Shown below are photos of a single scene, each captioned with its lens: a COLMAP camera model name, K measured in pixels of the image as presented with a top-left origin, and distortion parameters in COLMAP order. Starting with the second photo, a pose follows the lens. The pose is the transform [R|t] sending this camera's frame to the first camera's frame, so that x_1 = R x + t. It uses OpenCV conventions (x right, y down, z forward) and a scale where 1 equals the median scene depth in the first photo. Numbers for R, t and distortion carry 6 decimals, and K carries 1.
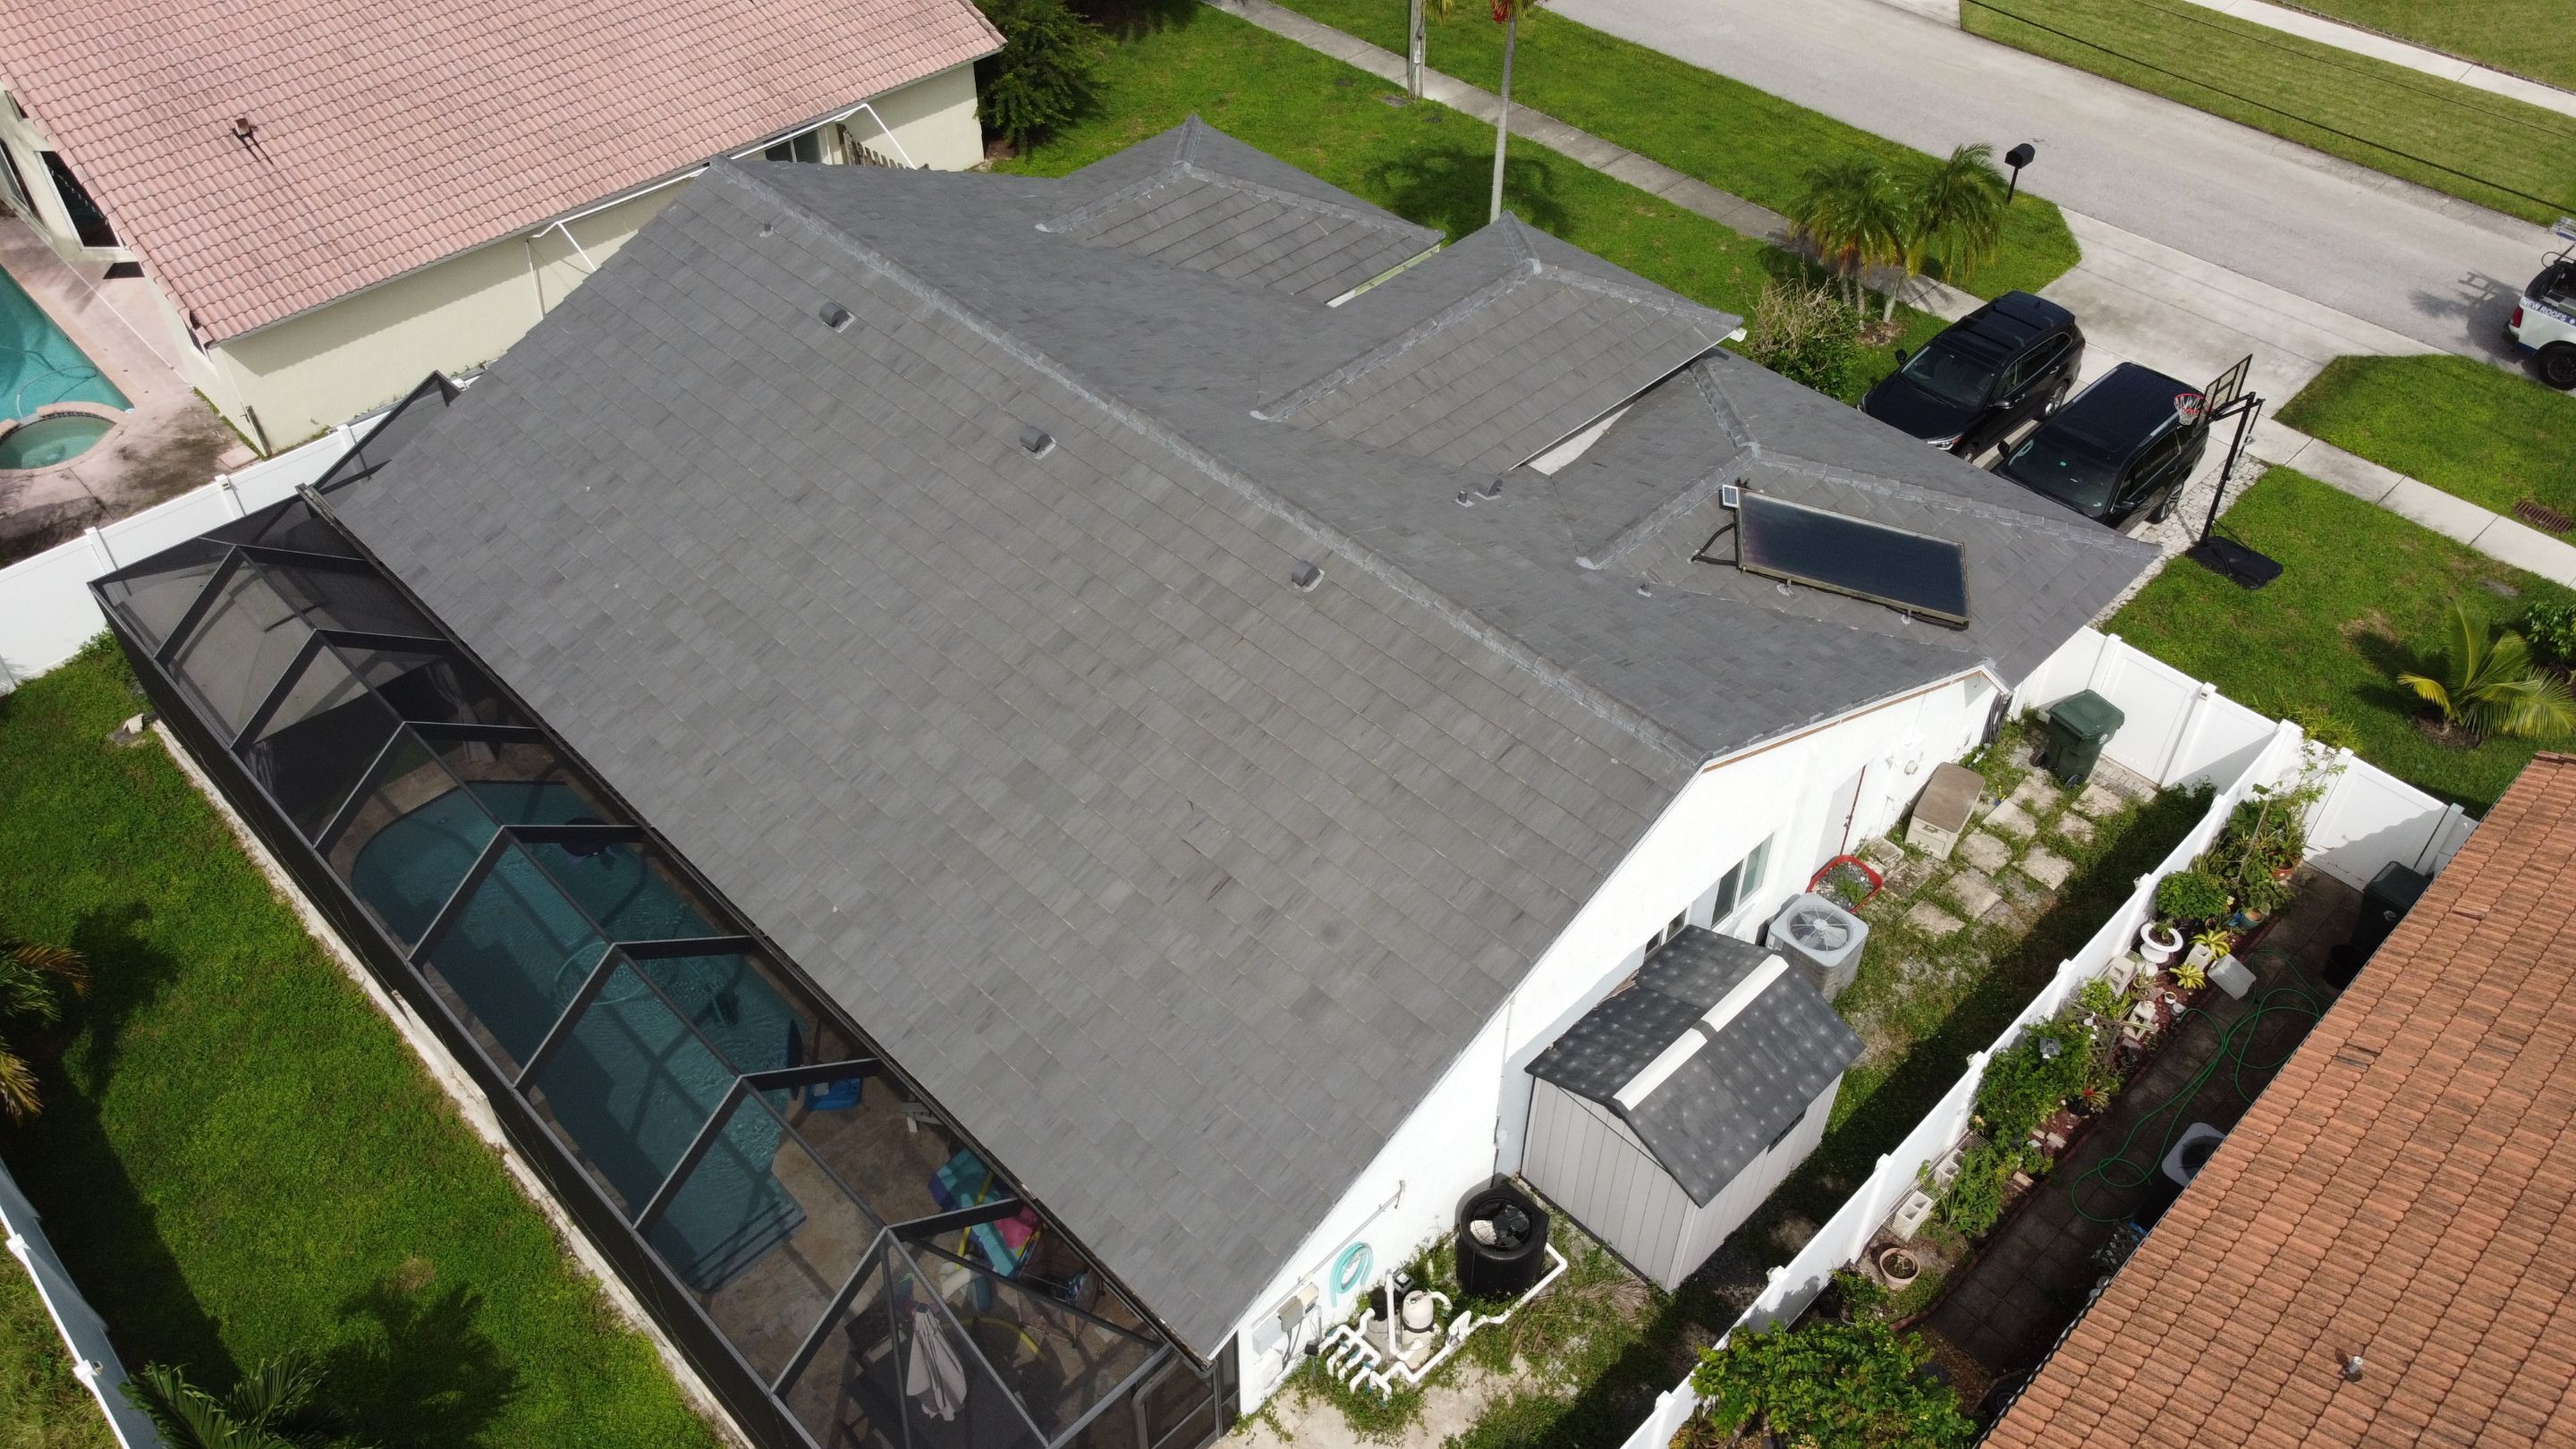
lens RADIAL K [[1945.4, 0, 1281.1], [0, 1945.4, 734.0], [0, 0, 1]] dist [-0.002334, 0.003916]
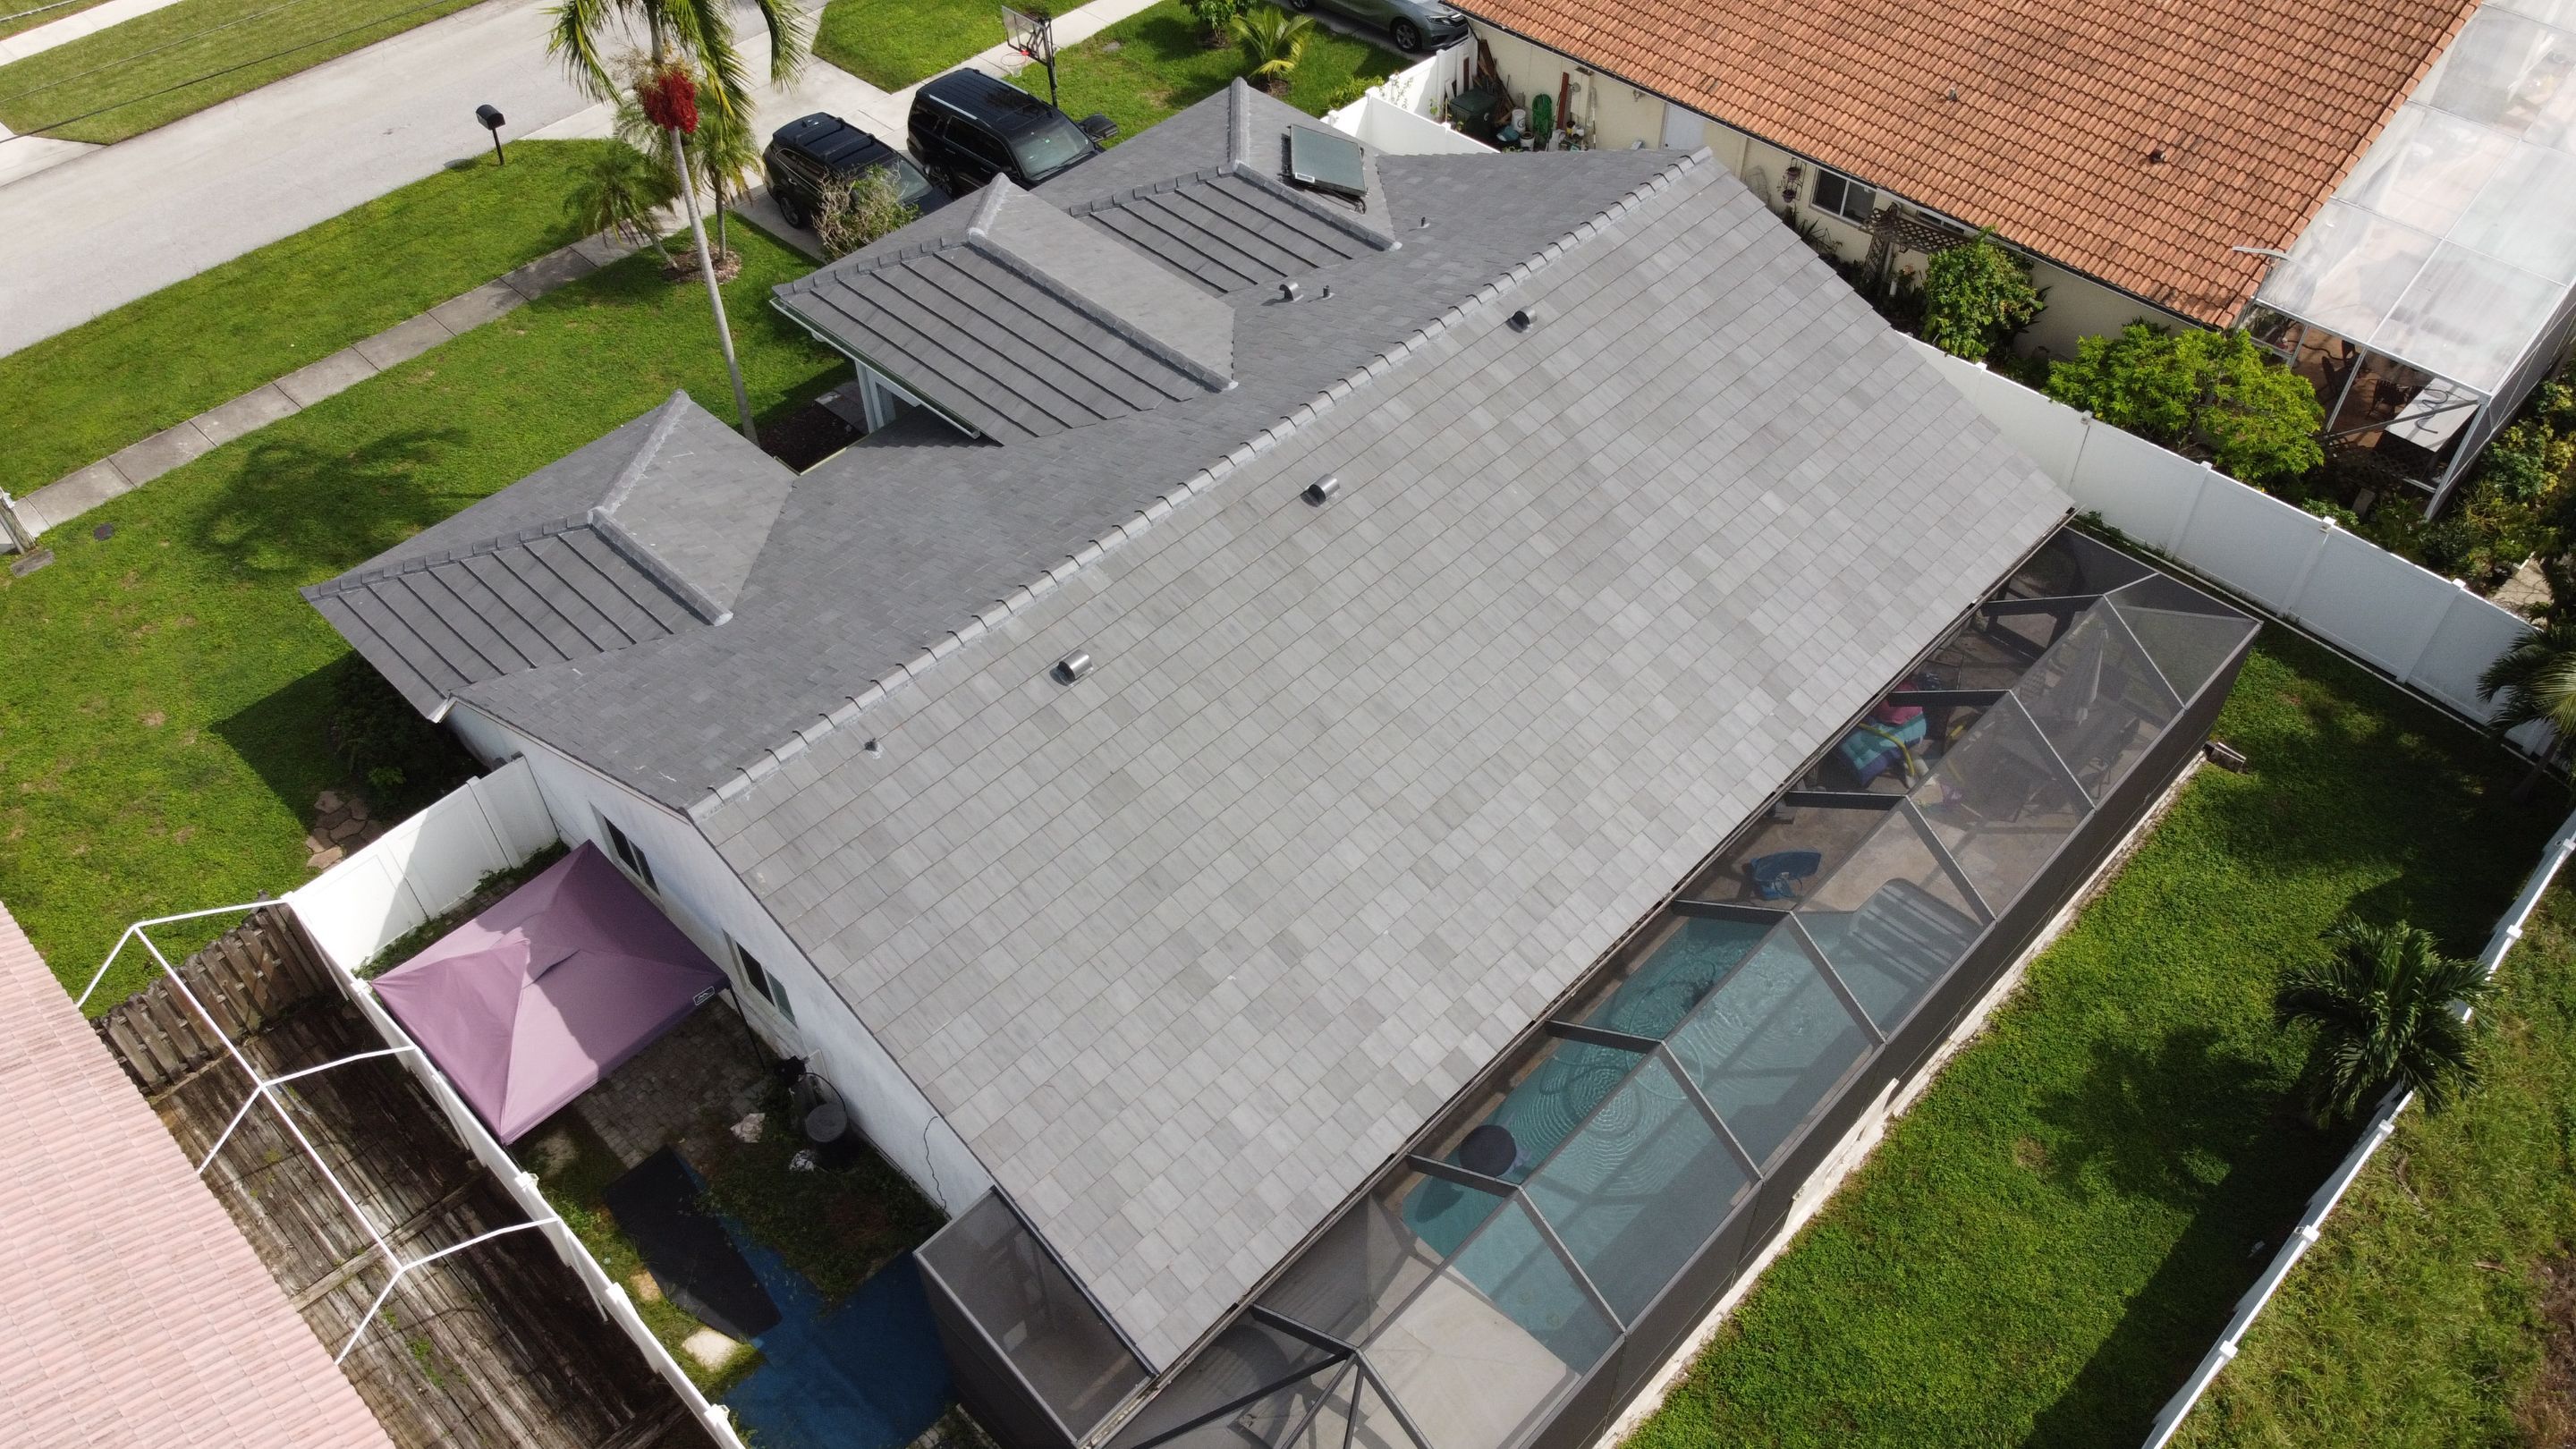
lens RADIAL K [[1945.4, 0, 1283.5], [0, 1945.4, 716.3], [0, 0, 1]] dist [-0.002334, 0.003916]
pose [[-0.029139, -0.721319, 0.691990, -0.869975], [0.691847, 0.485110, 0.534804, -0.619413], [-0.721456, 0.494335, 0.484907, 0.554391]]
